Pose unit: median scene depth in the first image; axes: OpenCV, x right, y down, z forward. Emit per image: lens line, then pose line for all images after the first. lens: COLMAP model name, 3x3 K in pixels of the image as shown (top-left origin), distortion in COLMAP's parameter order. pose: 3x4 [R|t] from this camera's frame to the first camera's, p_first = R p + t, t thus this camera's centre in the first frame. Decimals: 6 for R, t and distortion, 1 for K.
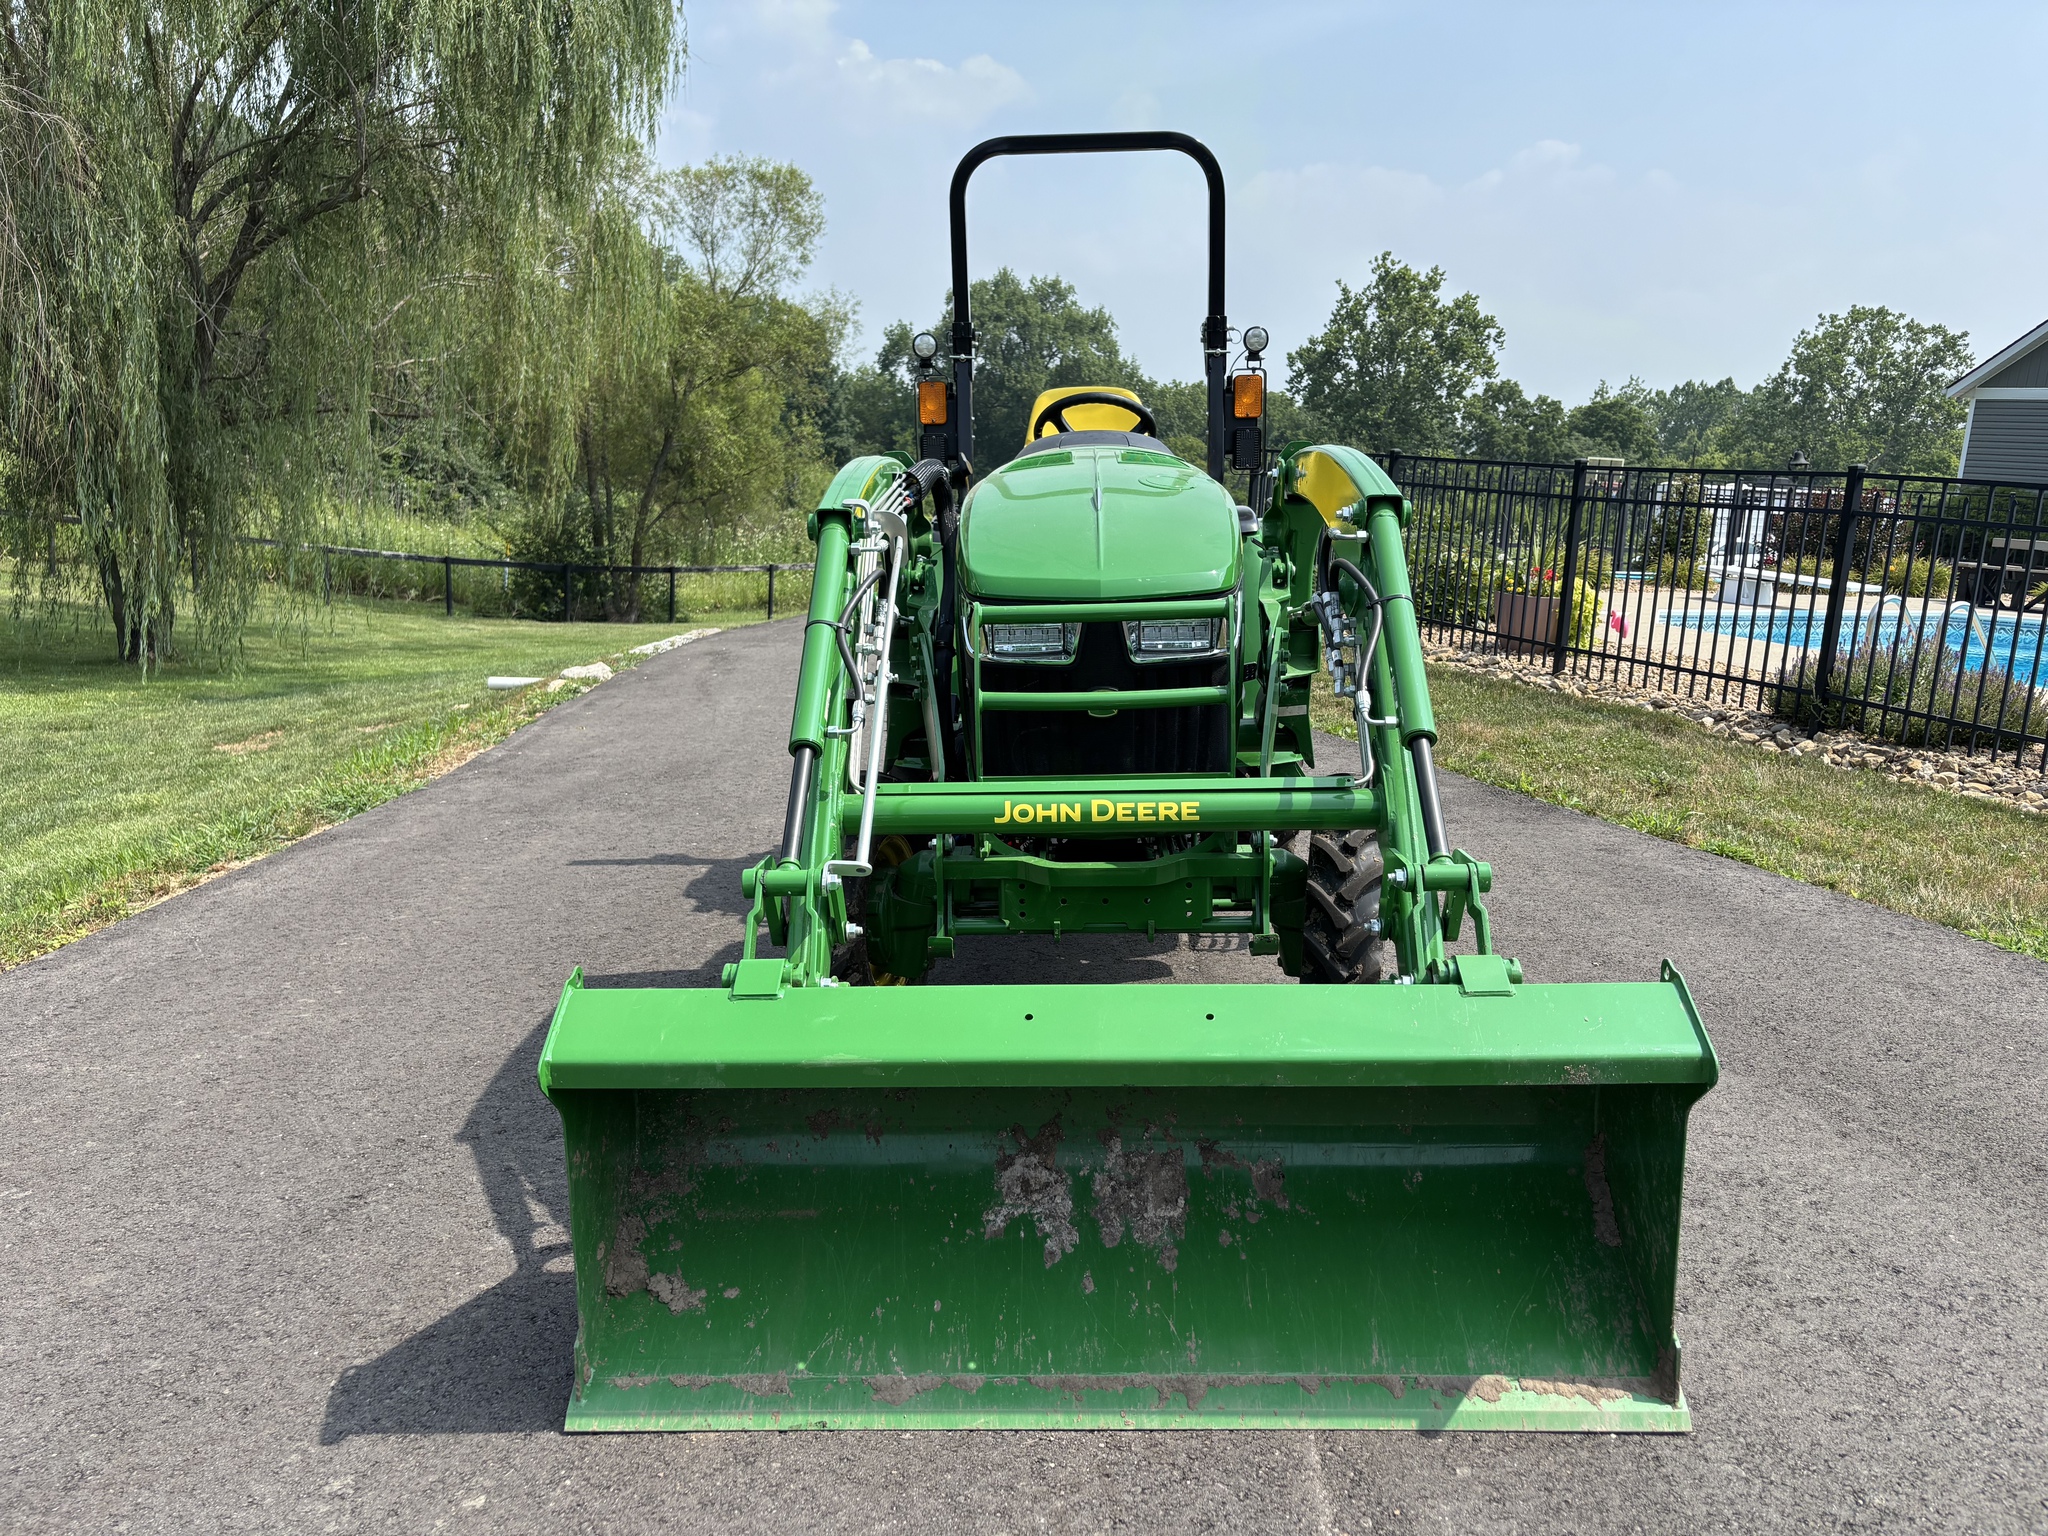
lens RADIAL K [[1560.2, 0, 1041.8], [0, 1560.2, 771.6], [0, 0, 1]] dist [0.054012, -0.061093]
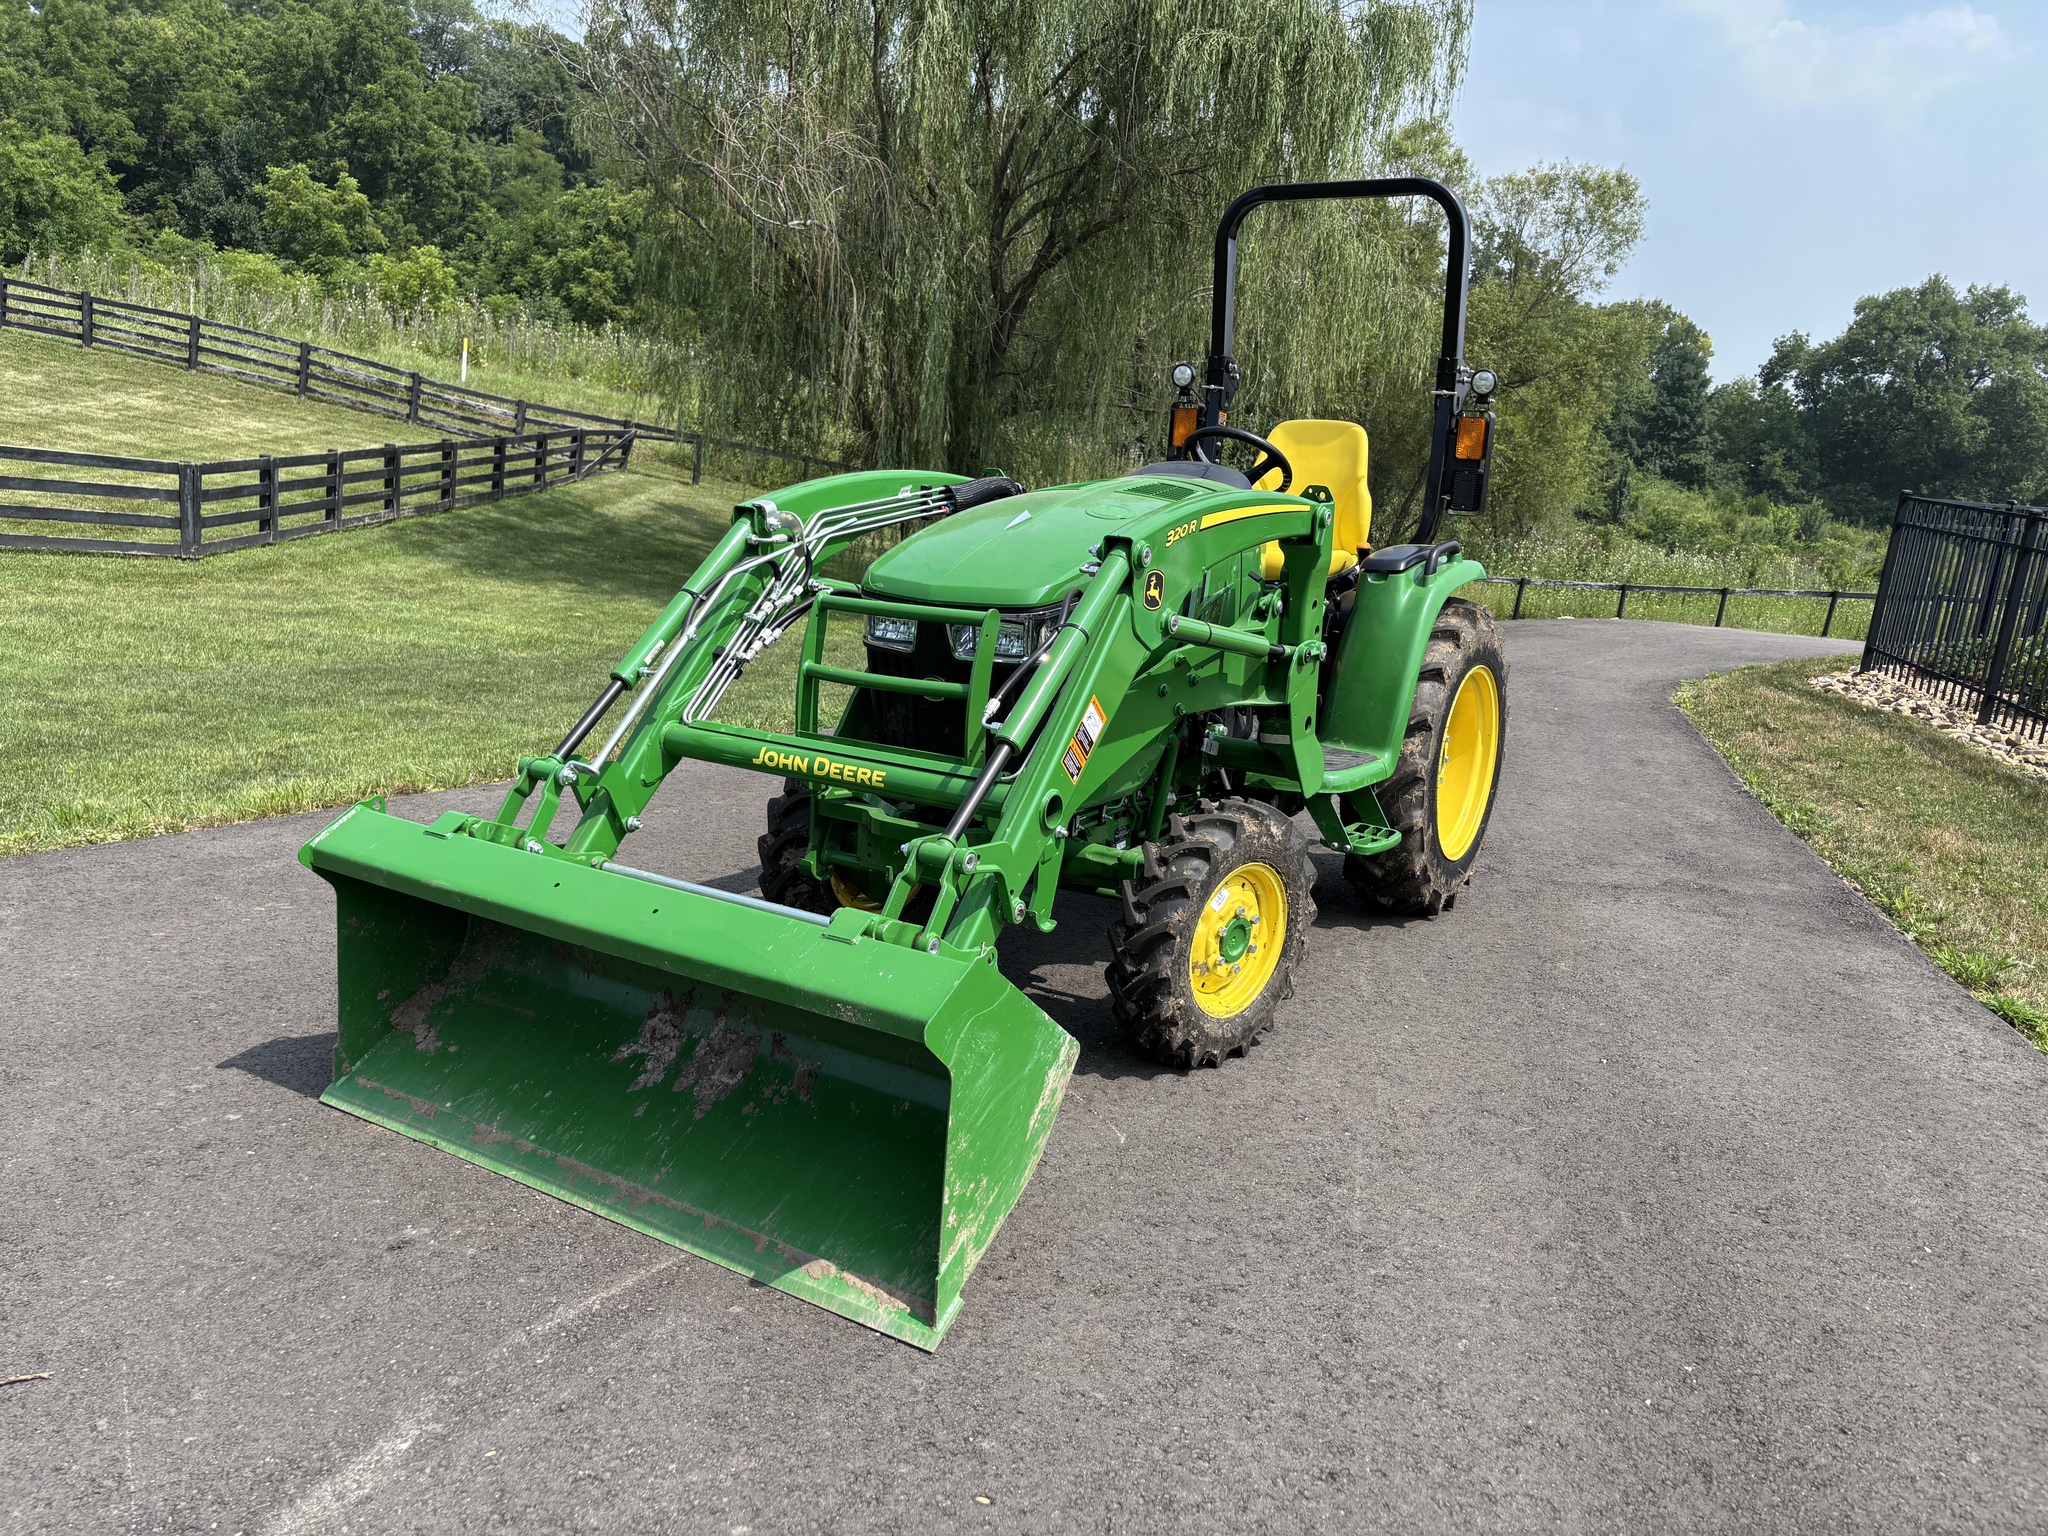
lens RADIAL K [[1560.2, 0, 1041.8], [0, 1560.2, 771.6], [0, 0, 1]] dist [0.054012, -0.061093]
pose [[0.860024, 0.163374, -0.483392, 0.123507], [-0.164444, 0.985554, 0.040521, -0.007822], [0.483029, 0.044642, 0.874465, 0.001709]]
